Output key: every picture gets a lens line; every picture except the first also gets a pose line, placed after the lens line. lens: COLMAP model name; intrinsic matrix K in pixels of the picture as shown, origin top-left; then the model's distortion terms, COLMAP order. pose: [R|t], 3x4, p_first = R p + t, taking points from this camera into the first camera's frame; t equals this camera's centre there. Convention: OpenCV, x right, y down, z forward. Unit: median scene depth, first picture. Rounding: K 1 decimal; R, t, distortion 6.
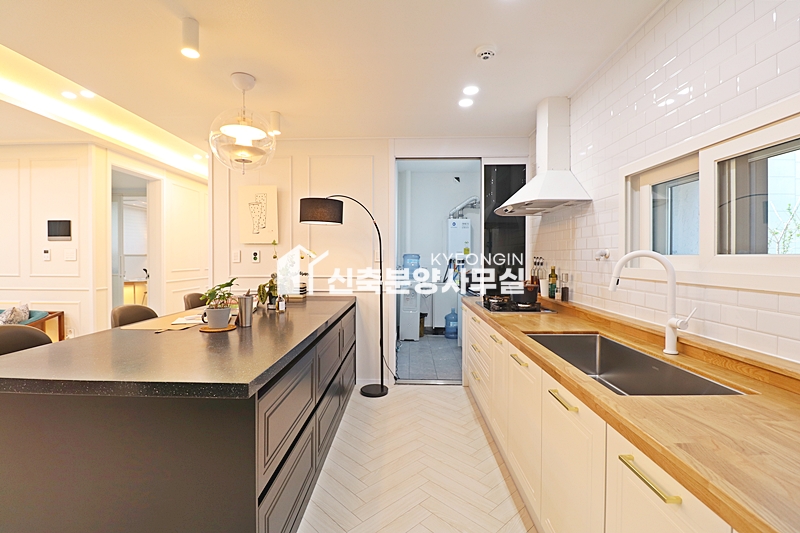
lens RADIAL K [[372.6, 0, 395.2], [0, 372.6, 264.9], [0, 0, 1]] dist [-0.009832, -0.005722]
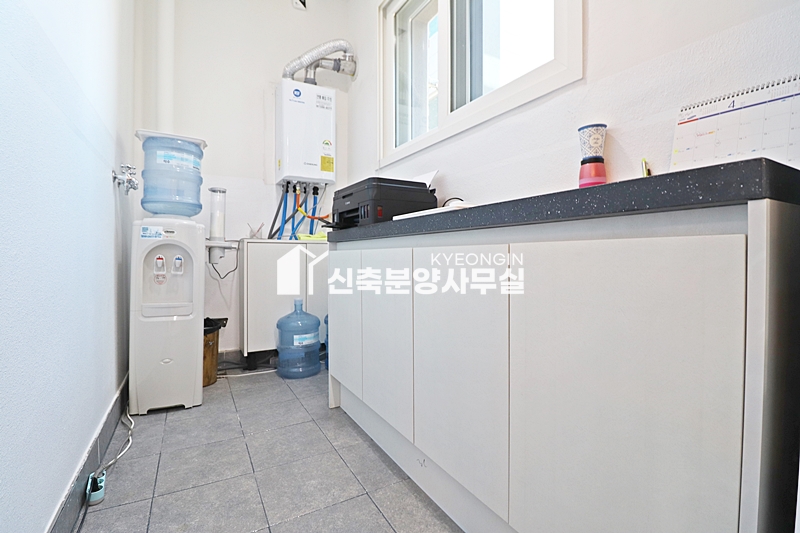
lens RADIAL K [[372.6, 0, 401.4], [0, 372.6, 262.4], [0, 0, 1]] dist [-0.009832, -0.005722]
pose [[0.854537, -0.010287, 0.519289, 0.042867], [0.007966, 0.999946, 0.006699, 0.073887], [-0.519329, -0.001588, 0.854573, 0.594112]]
